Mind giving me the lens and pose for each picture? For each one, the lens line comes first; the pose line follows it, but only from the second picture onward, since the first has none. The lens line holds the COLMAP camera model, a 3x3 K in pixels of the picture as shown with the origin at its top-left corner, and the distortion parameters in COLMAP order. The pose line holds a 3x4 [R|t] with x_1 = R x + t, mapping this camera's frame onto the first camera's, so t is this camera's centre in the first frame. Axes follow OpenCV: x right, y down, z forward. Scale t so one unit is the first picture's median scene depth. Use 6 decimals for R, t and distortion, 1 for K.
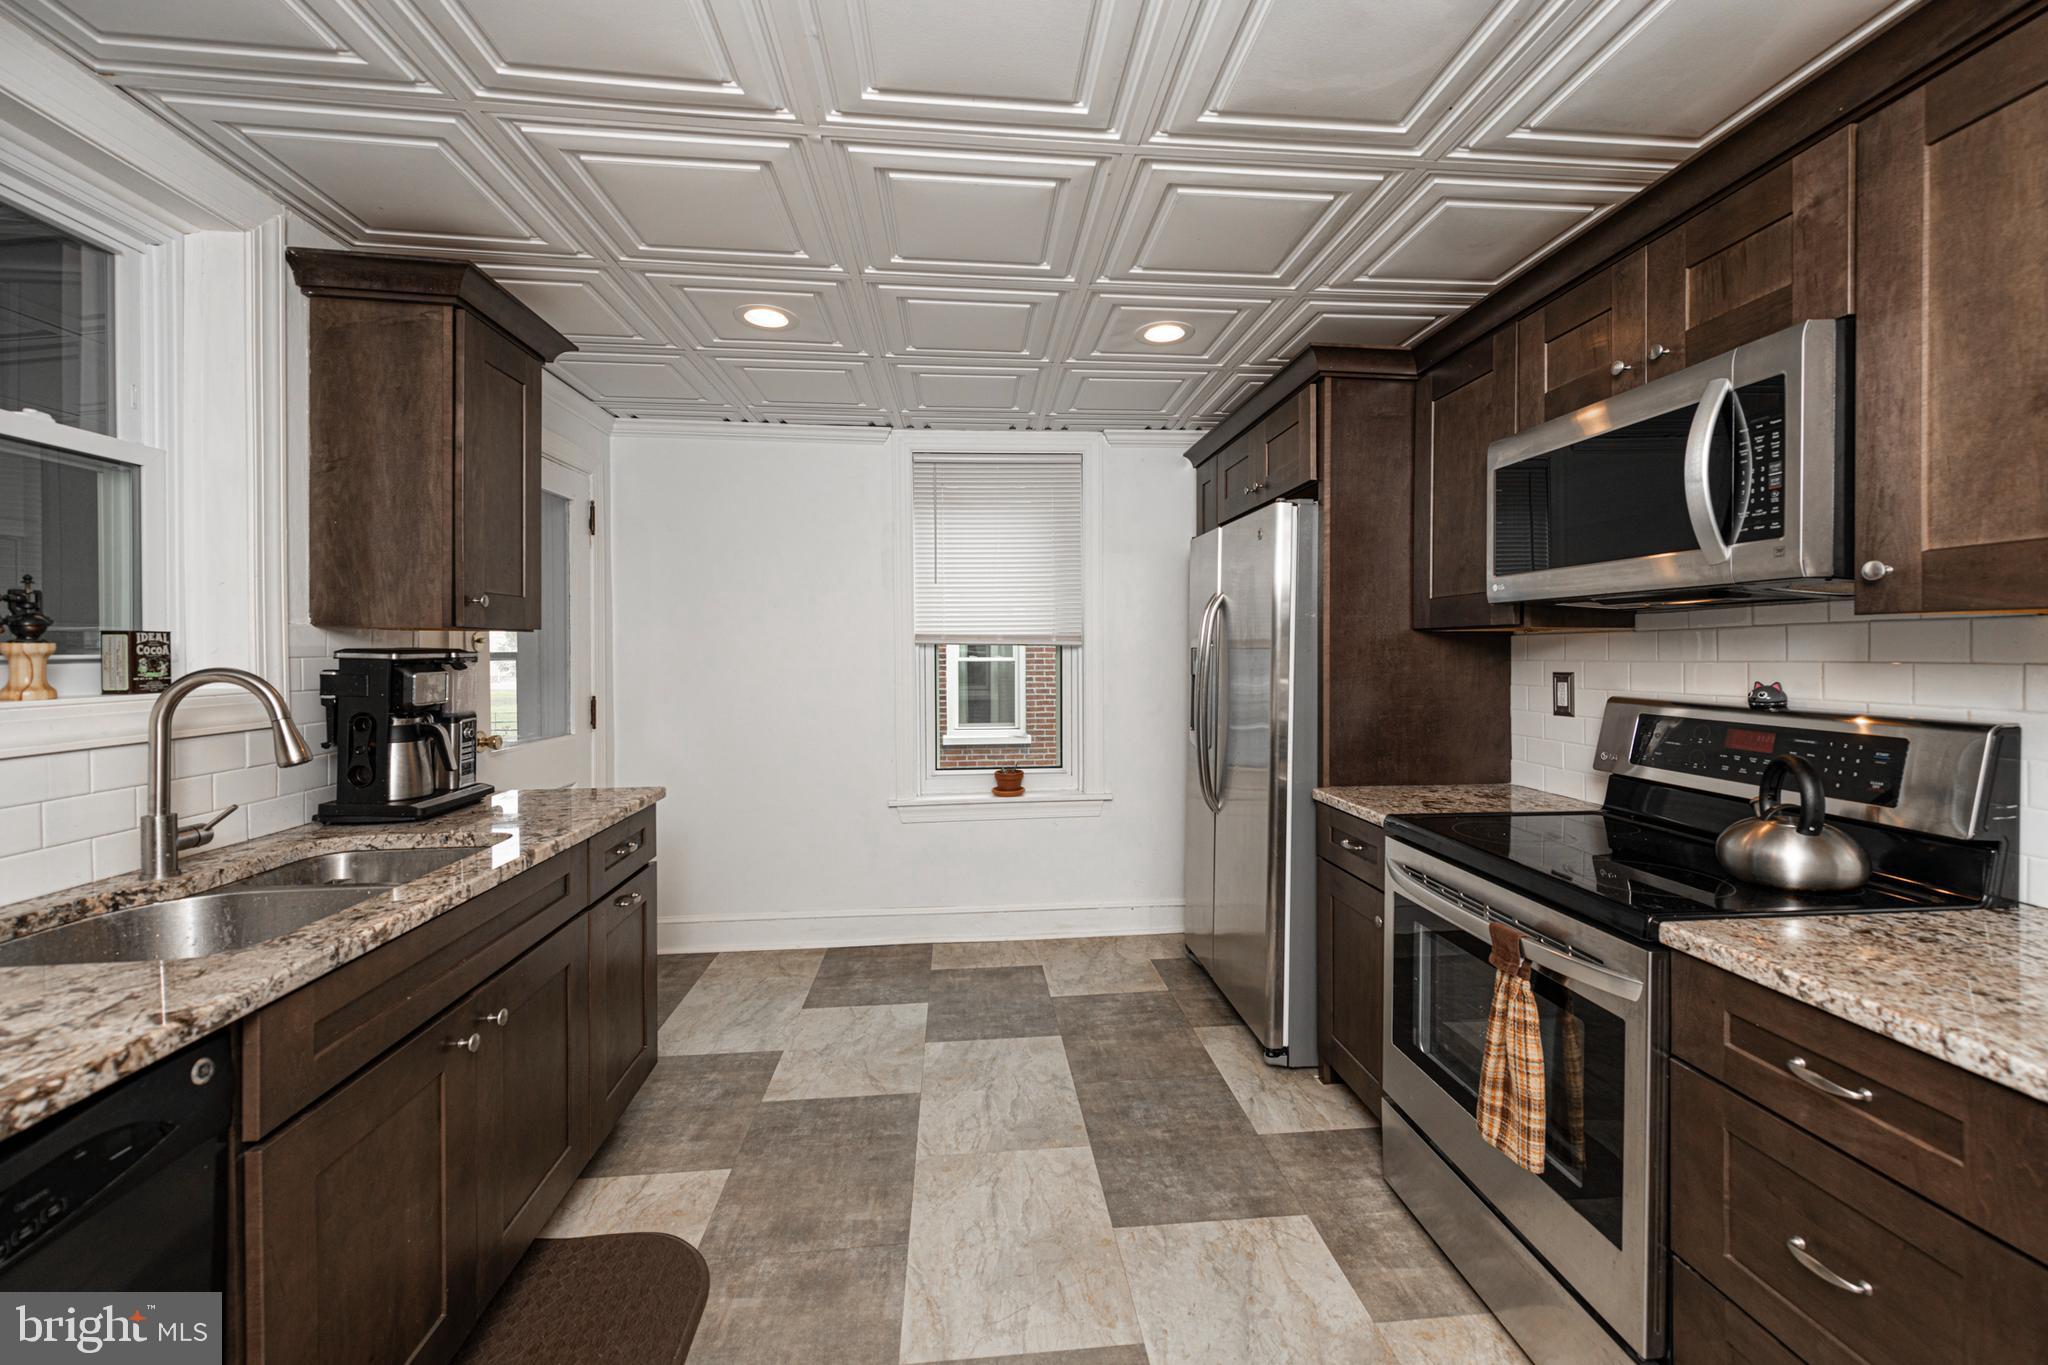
lens RADIAL K [[836.3, 0, 1035.3], [0, 836.3, 655.3], [0, 0, 1]] dist [0.000926, -0.005001]
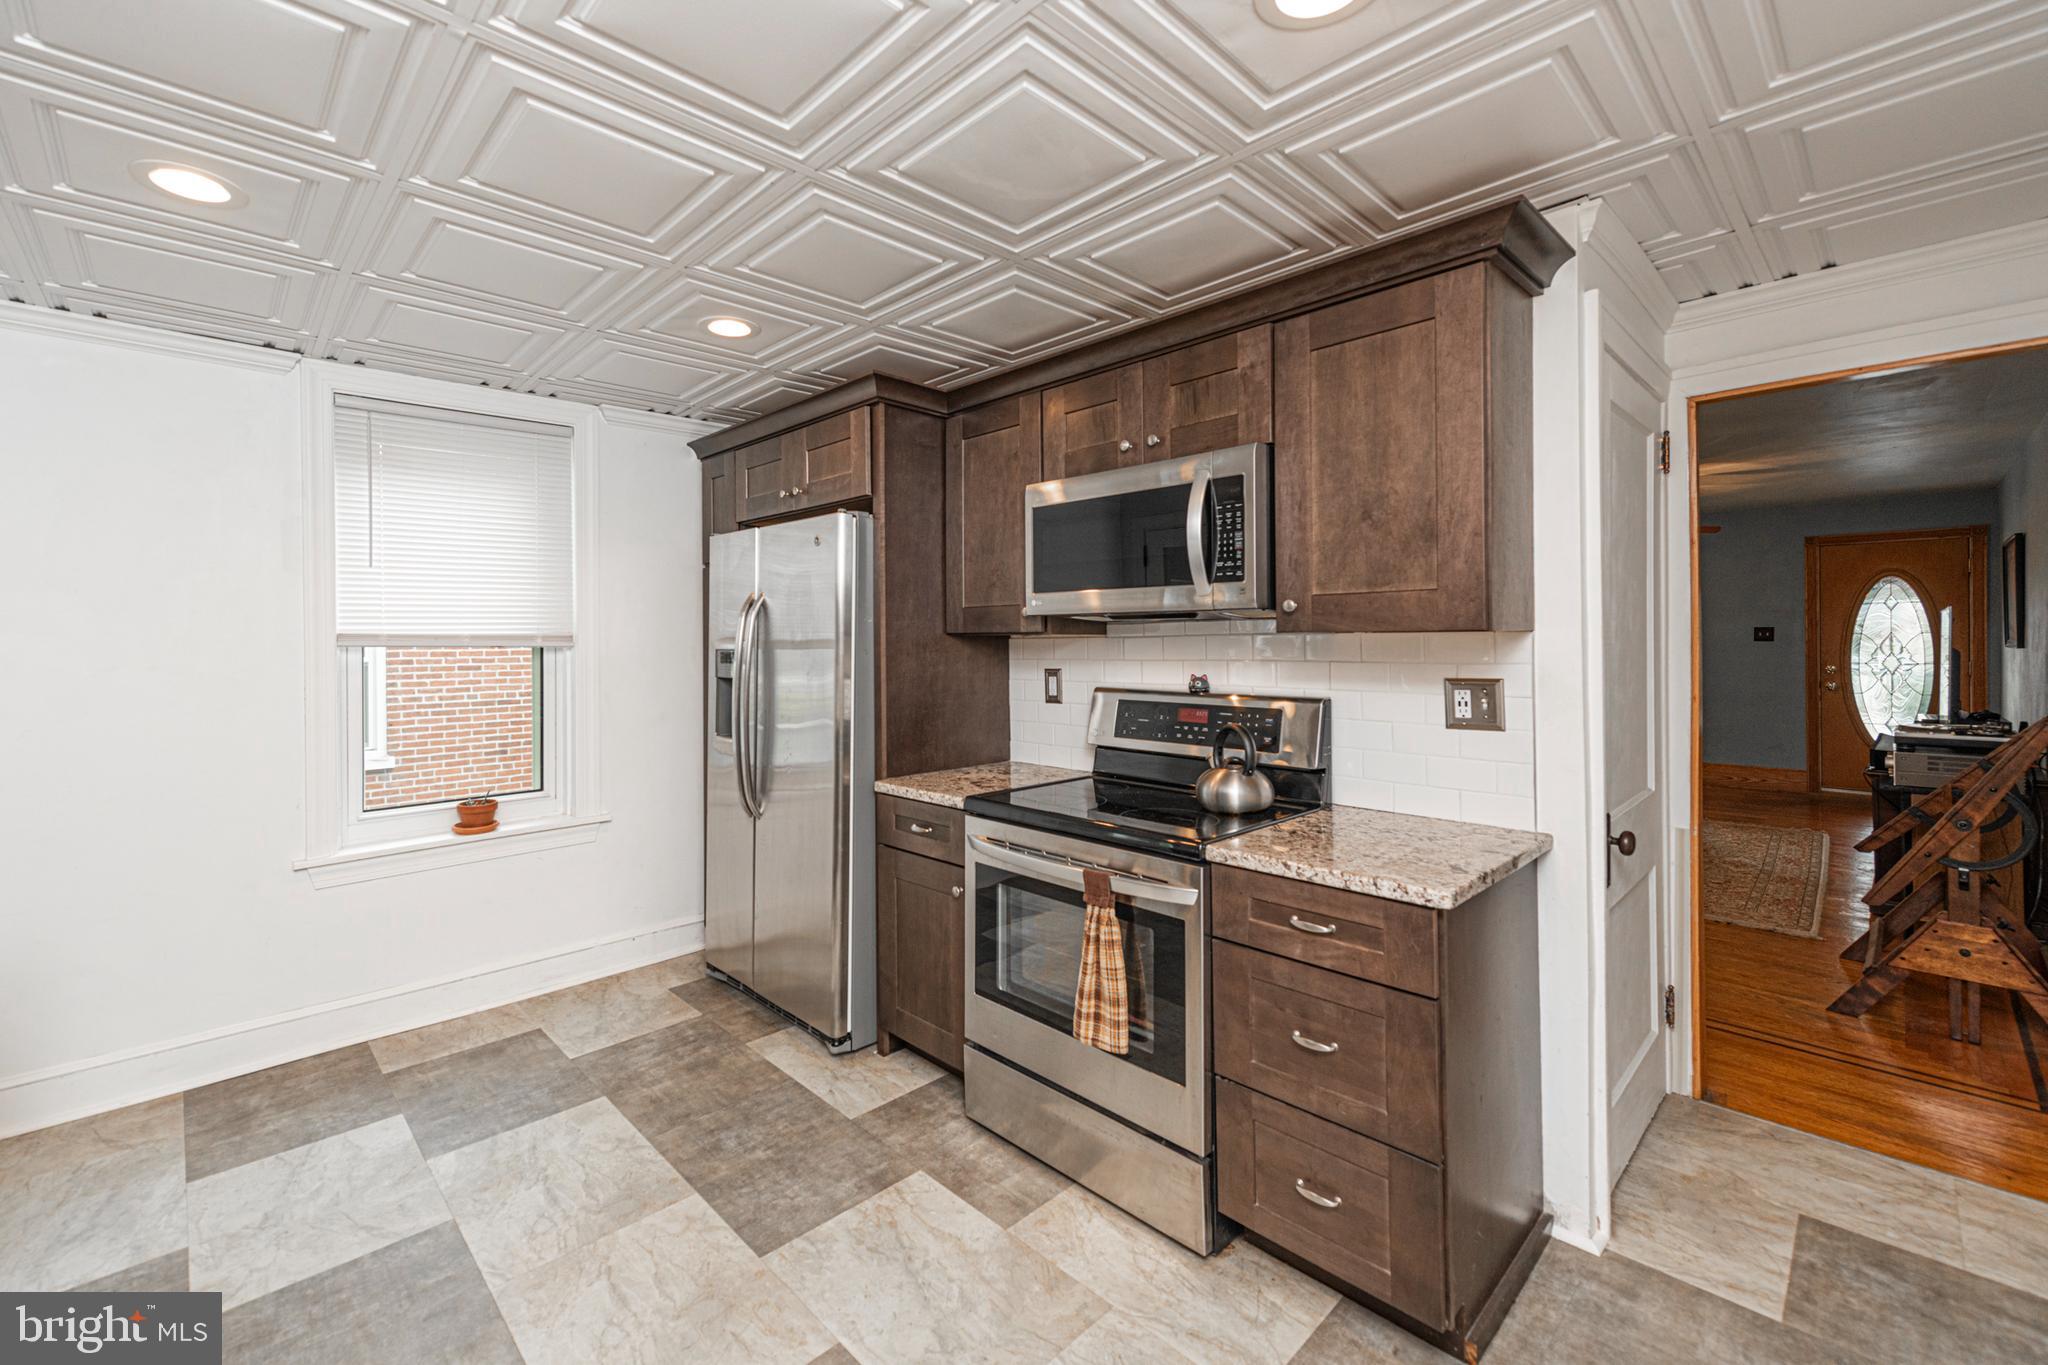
lens RADIAL K [[860.3, 0, 1023.1], [0, 860.3, 630.4], [0, 0, 1]] dist [0.002419, -0.004114]
pose [[0.778020, 0.005107, 0.628218, -0.266012], [0.007762, 0.999812, -0.017741, -0.017960], [-0.628191, 0.018679, 0.777835, 0.020055]]
